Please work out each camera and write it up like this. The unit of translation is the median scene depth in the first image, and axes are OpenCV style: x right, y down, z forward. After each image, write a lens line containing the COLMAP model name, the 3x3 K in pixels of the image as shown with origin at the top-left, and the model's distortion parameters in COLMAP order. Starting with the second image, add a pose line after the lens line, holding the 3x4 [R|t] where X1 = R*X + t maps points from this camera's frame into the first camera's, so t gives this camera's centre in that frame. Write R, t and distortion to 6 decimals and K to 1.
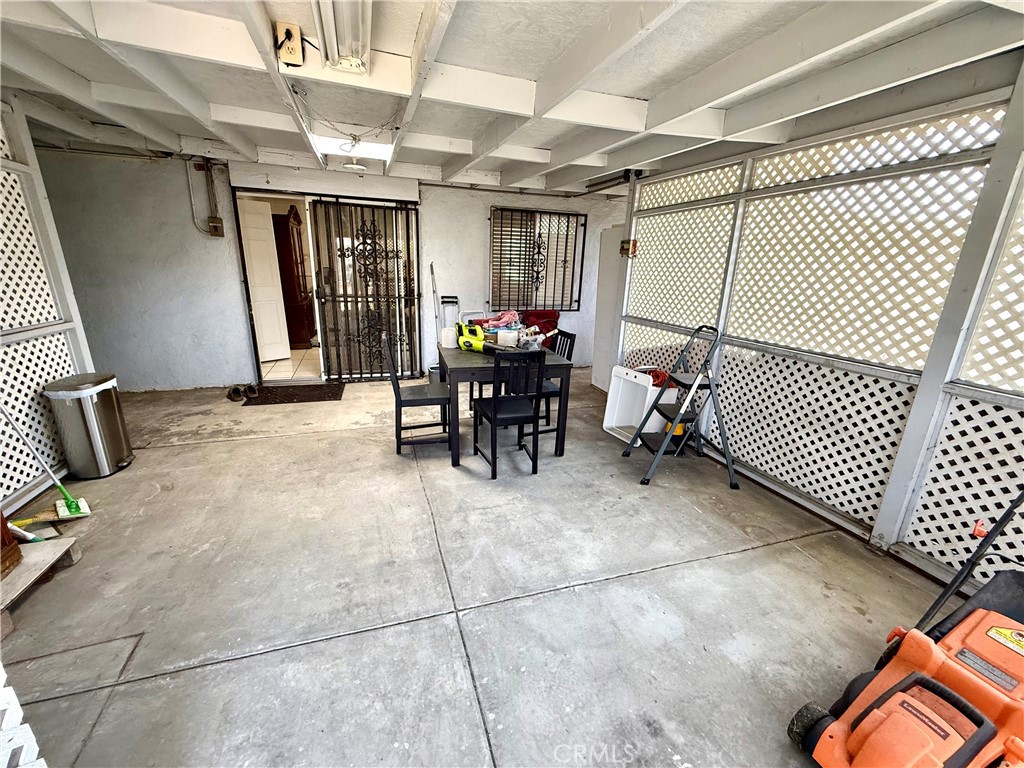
lens RADIAL K [[410.7, 0, 511.0], [0, 410.7, 385.3], [0, 0, 1]] dist [0.000289, 0.000055]
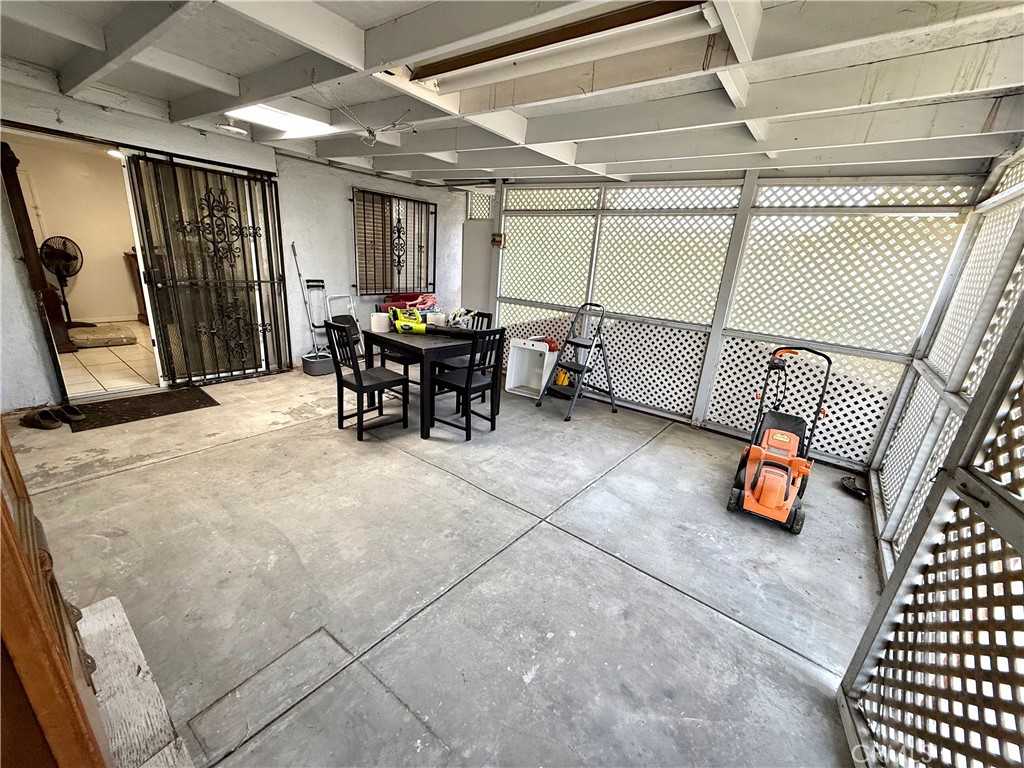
lens RADIAL K [[410.7, 0, 510.3], [0, 410.7, 385.4], [0, 0, 1]] dist [0.000289, 0.000055]
pose [[0.836464, -0.136314, 0.530797, -0.450078], [0.110472, 0.990629, 0.080316, -0.006858], [-0.536771, -0.008543, 0.843684, -0.044378]]
